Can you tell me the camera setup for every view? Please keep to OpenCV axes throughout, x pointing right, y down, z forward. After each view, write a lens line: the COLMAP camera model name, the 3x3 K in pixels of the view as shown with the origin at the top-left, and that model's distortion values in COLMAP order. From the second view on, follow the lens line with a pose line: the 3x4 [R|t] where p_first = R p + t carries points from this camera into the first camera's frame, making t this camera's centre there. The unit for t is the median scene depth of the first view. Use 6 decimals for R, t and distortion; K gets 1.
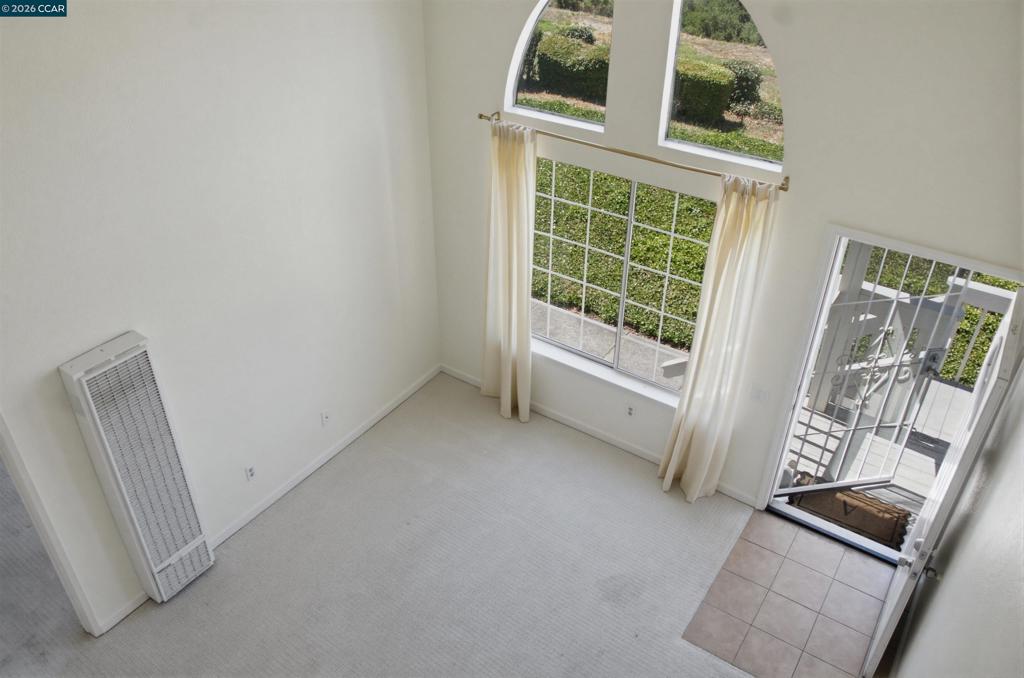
lens RADIAL K [[810.9, 0, 509.6], [0, 810.9, 336.9], [0, 0, 1]] dist [-0.043127, 0.072887]
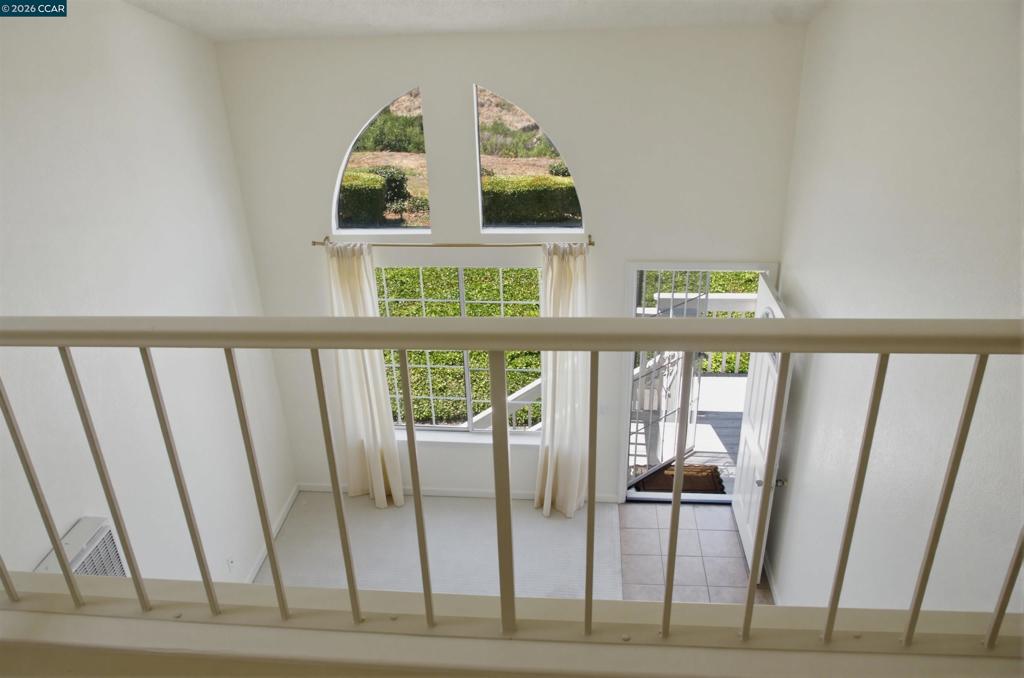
lens RADIAL K [[810.9, 0, 511.8], [0, 810.9, 341.7], [0, 0, 1]] dist [-0.043127, 0.072887]
pose [[0.872419, -0.252190, 0.418670, -0.279814], [0.301707, 0.951791, -0.055372, 0.000144], [-0.384522, 0.174624, 0.906449, -0.085352]]
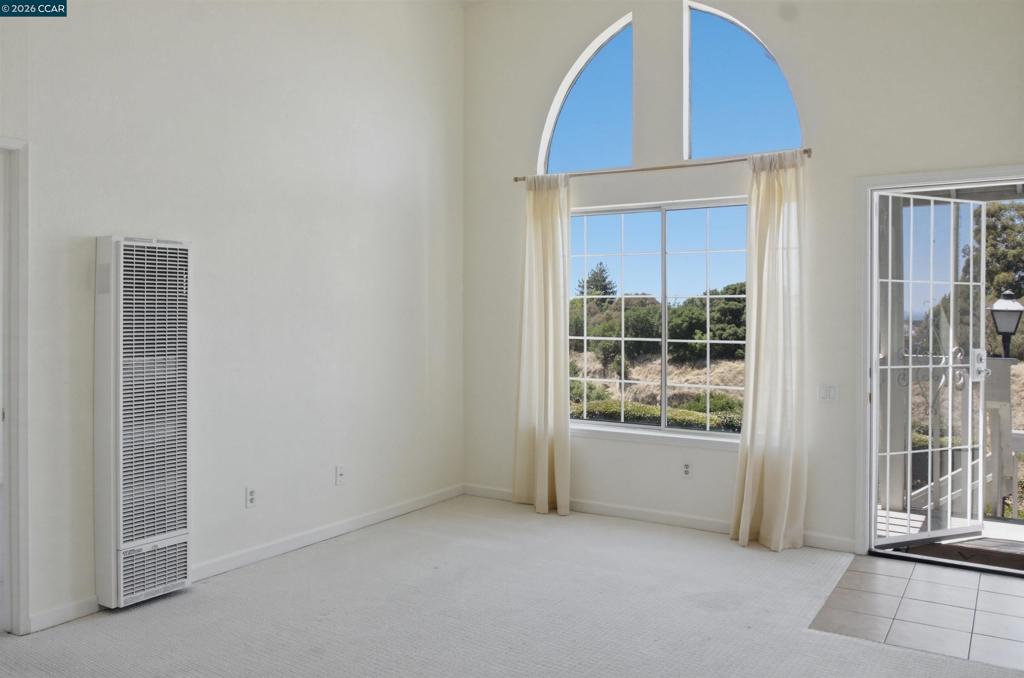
lens RADIAL K [[810.9, 0, 508.0], [0, 810.9, 303.1], [0, 0, 1]] dist [-0.043127, 0.072887]
pose [[0.999880, -0.005706, 0.014371, -0.059649], [0.012830, 0.824905, -0.565126, 0.453532], [-0.008630, 0.565242, 0.824880, 0.178572]]
